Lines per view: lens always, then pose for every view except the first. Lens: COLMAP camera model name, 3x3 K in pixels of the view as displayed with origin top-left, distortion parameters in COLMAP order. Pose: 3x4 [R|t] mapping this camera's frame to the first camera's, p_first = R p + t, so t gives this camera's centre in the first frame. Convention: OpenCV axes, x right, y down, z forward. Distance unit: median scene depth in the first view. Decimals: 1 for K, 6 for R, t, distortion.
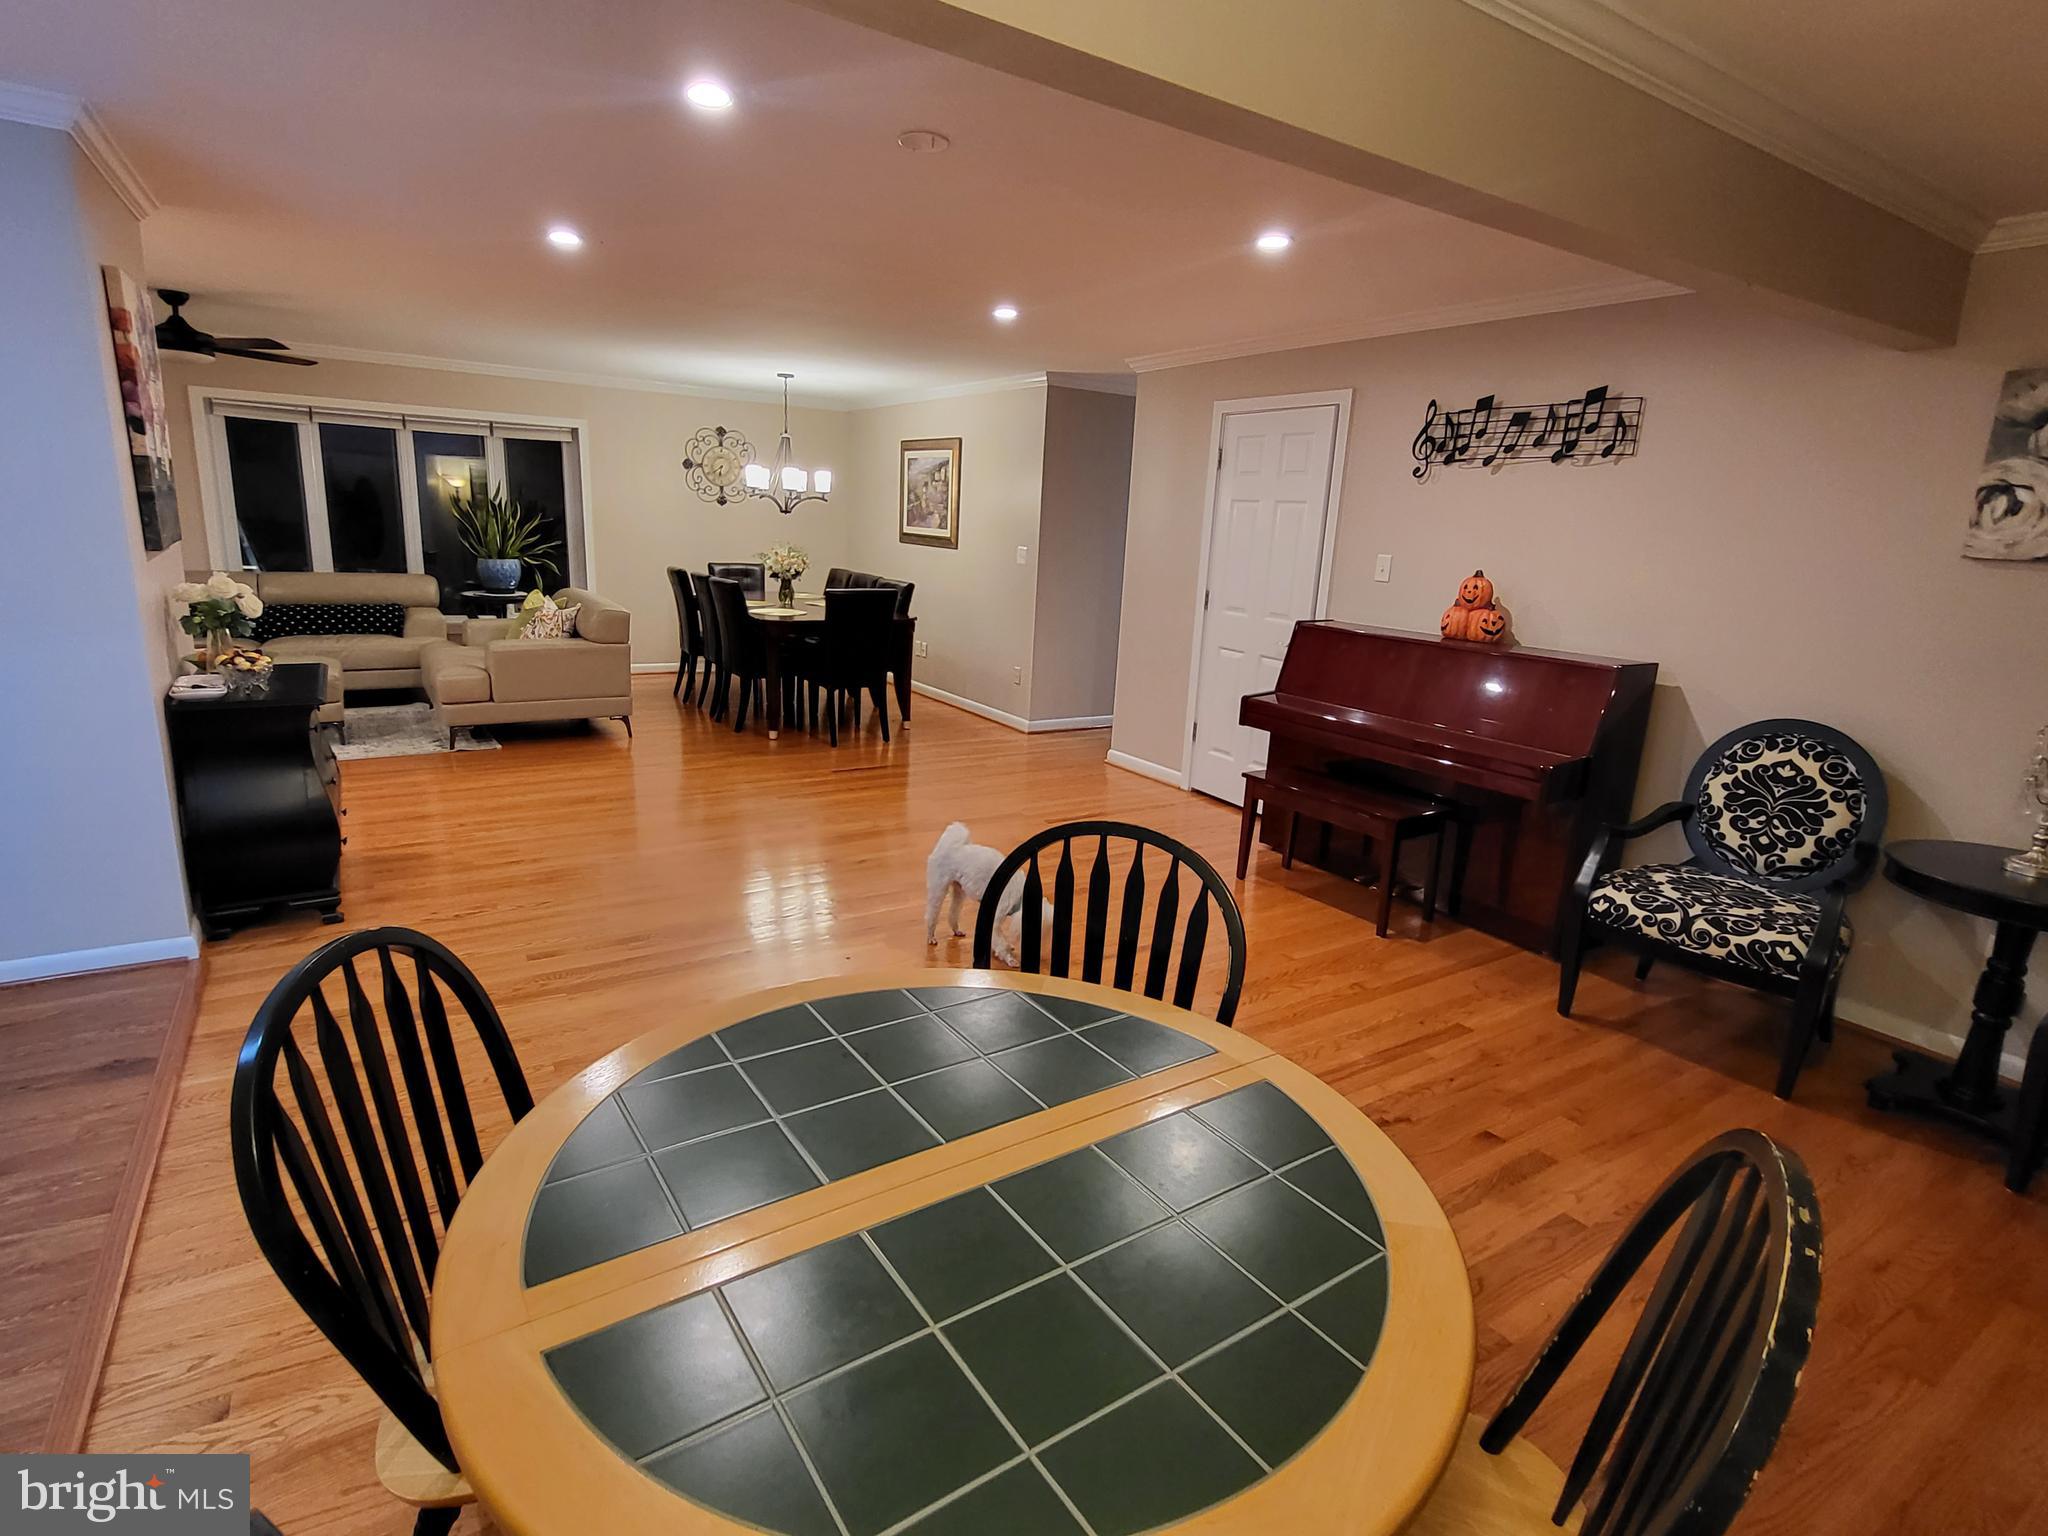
lens RADIAL K [[1068.4, 0, 1024.0], [0, 1068.4, 768.0], [0, 0, 1]] dist [0.016729, -0.015578]
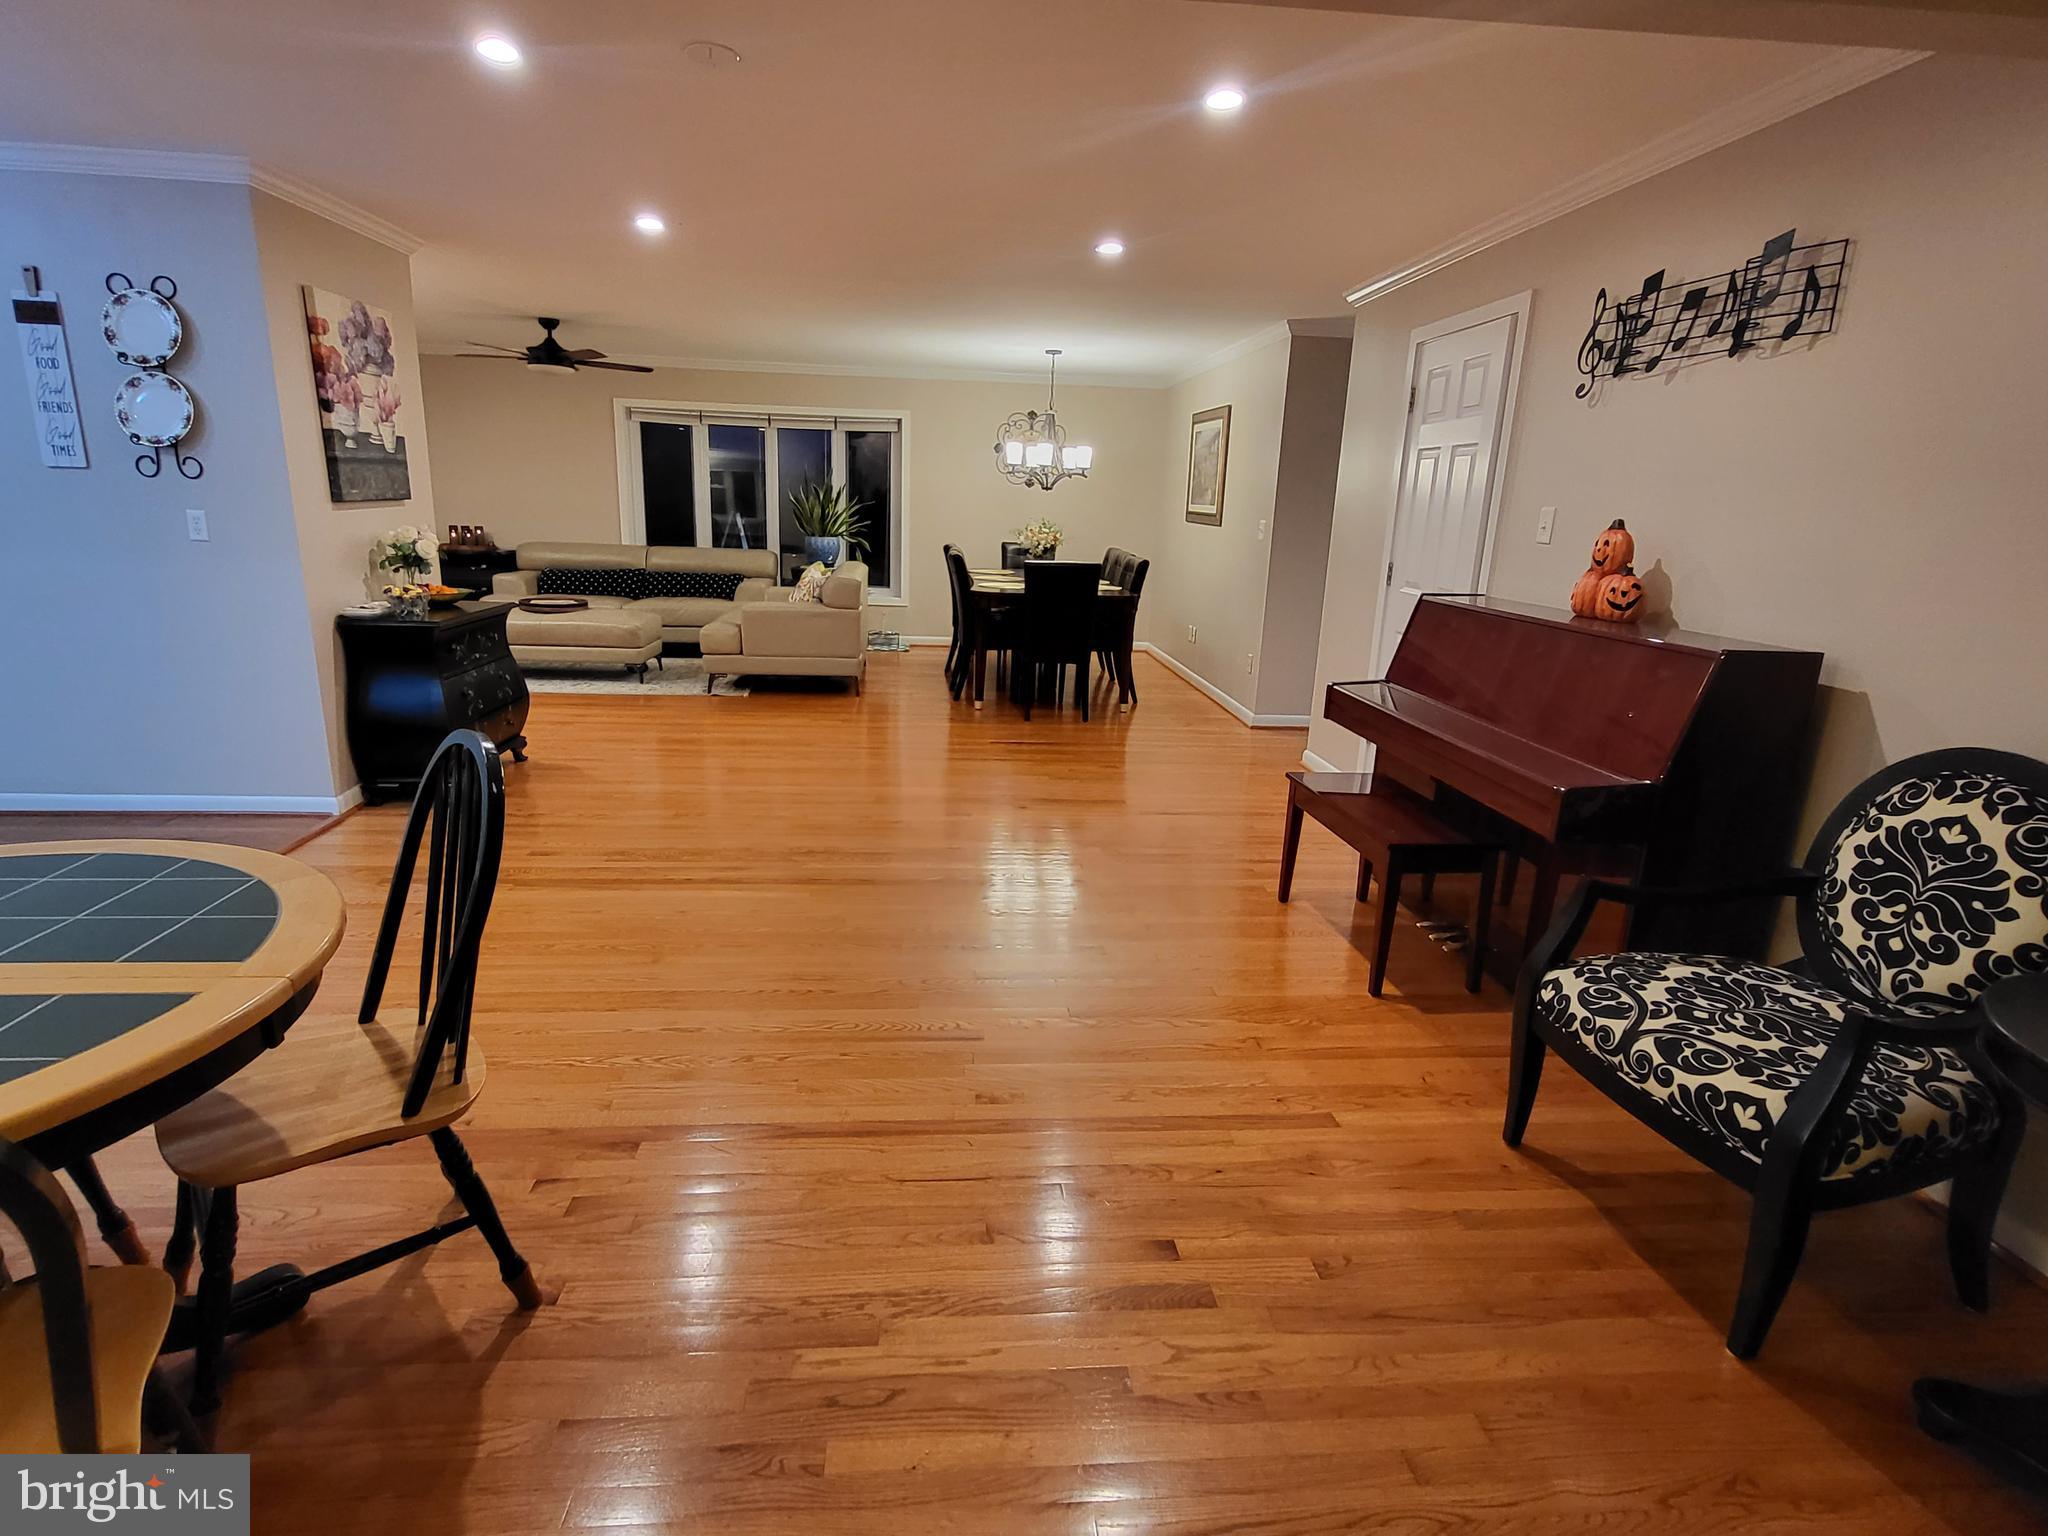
lens RADIAL K [[1068.4, 0, 1024.0], [0, 1068.4, 768.0], [0, 0, 1]] dist [0.016729, -0.015578]
pose [[0.872569, 0.100704, -0.477998, 0.533946], [-0.104186, 0.994370, 0.019305, 0.008307], [0.477251, 0.032955, 0.878149, 0.233773]]
